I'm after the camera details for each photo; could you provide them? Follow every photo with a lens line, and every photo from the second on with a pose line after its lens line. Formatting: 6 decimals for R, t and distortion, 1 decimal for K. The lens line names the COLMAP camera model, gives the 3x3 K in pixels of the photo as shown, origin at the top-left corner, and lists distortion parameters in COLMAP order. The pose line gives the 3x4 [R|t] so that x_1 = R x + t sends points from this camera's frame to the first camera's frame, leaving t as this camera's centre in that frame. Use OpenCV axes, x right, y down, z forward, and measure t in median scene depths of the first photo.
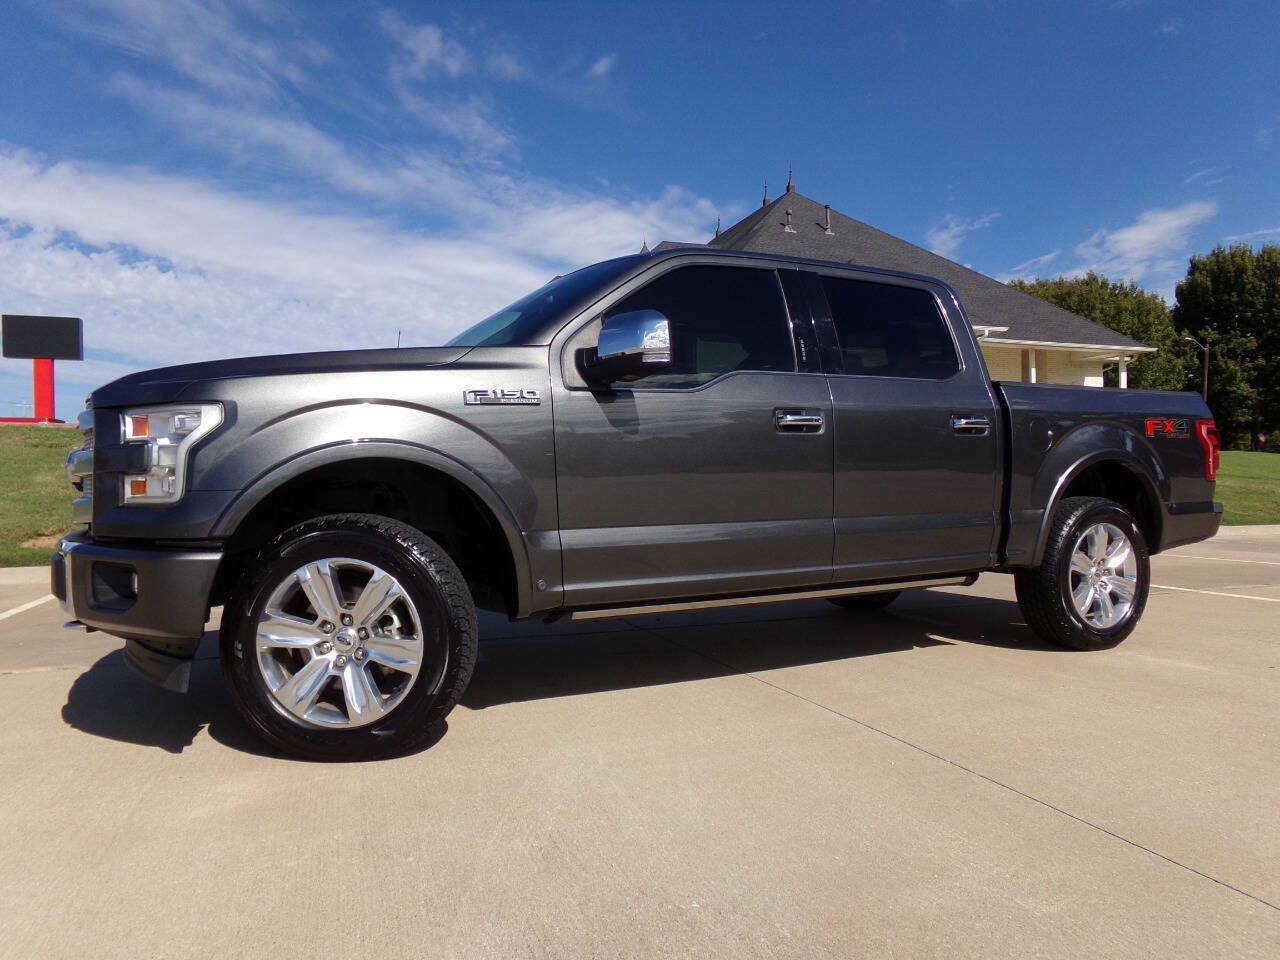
lens RADIAL K [[866.3, 0, 673.3], [0, 866.3, 494.1], [0, 0, 1]] dist [-0.003501, 0.024709]
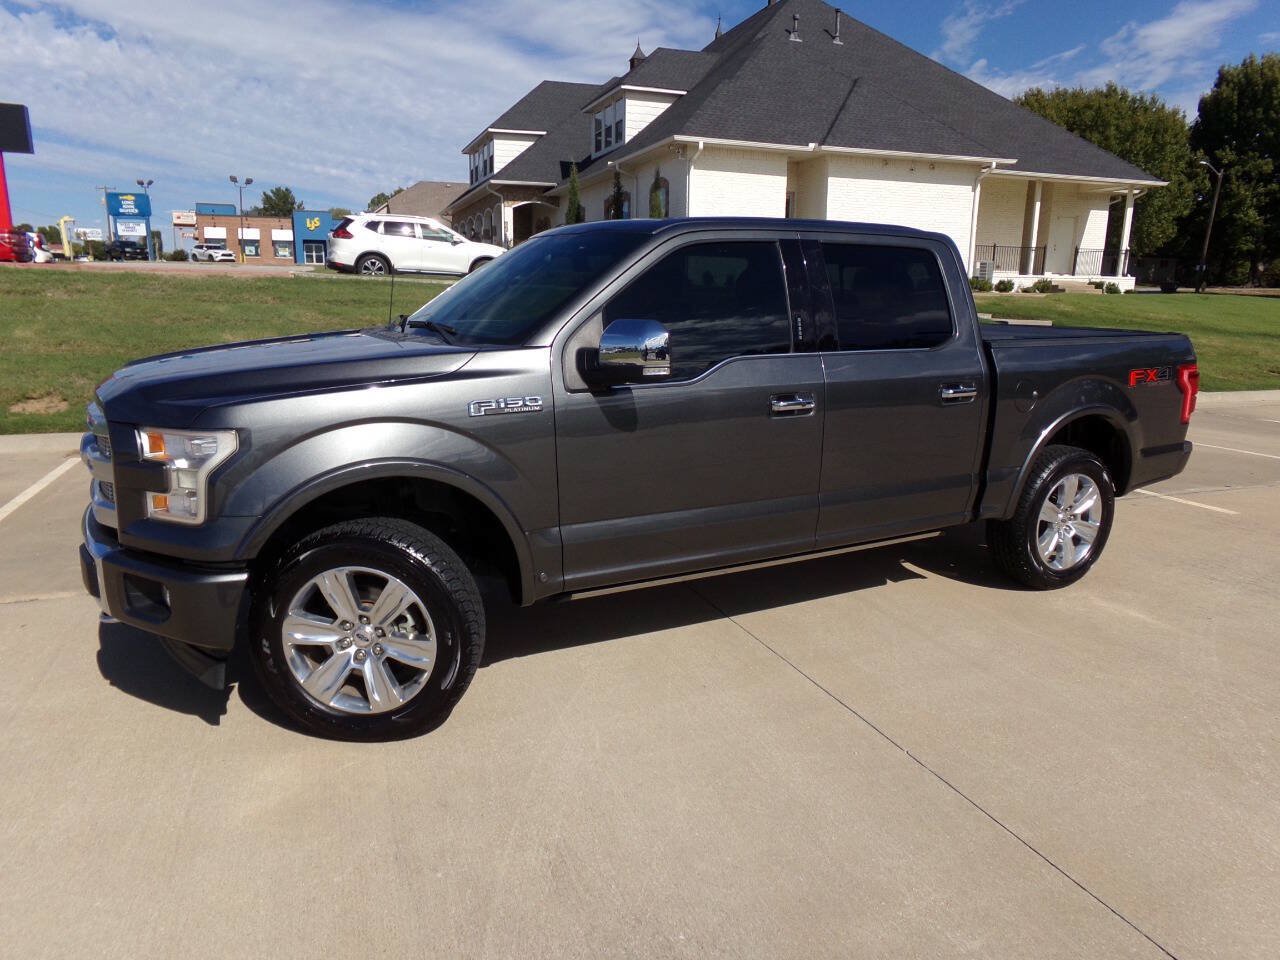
lens RADIAL K [[866.3, 0, 676.6], [0, 866.3, 484.6], [0, 0, 1]] dist [-0.003501, 0.024709]
pose [[0.999357, 0.026427, 0.024212, -0.011087], [-0.030856, 0.978054, 0.206052, -0.156379], [-0.018236, -0.206667, 0.978241, -0.019349]]
